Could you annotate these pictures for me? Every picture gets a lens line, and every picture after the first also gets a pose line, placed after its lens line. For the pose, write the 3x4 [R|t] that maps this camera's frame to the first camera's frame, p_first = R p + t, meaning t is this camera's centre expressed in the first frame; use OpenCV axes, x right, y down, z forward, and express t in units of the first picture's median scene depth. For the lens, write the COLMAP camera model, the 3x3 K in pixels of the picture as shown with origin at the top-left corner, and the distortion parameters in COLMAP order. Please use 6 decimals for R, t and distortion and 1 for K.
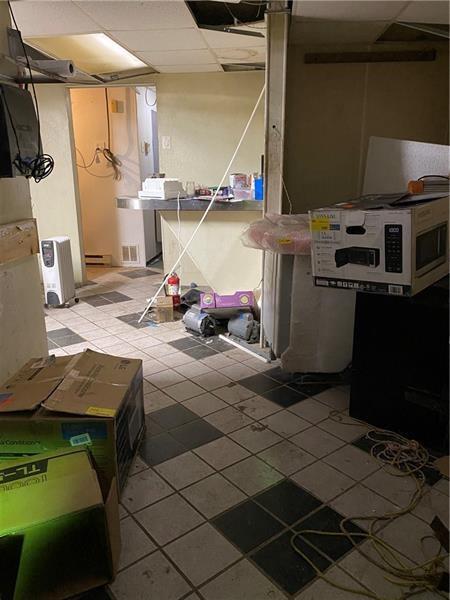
lens RADIAL K [[468.8, 0, 226.0], [0, 468.8, 297.0], [0, 0, 1]] dist [0.083571, -0.137035]
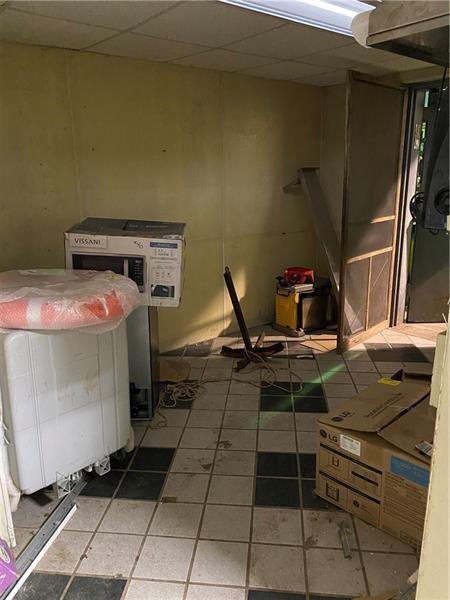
lens RADIAL K [[468.8, 0, 226.0], [0, 468.8, 297.0], [0, 0, 1]] dist [0.083571, -0.137035]
pose [[-0.713836, -0.167514, 0.679983, -0.599831], [0.199467, 0.882118, 0.426708, -0.465314], [-0.671305, 0.440234, -0.596275, 1.488650]]
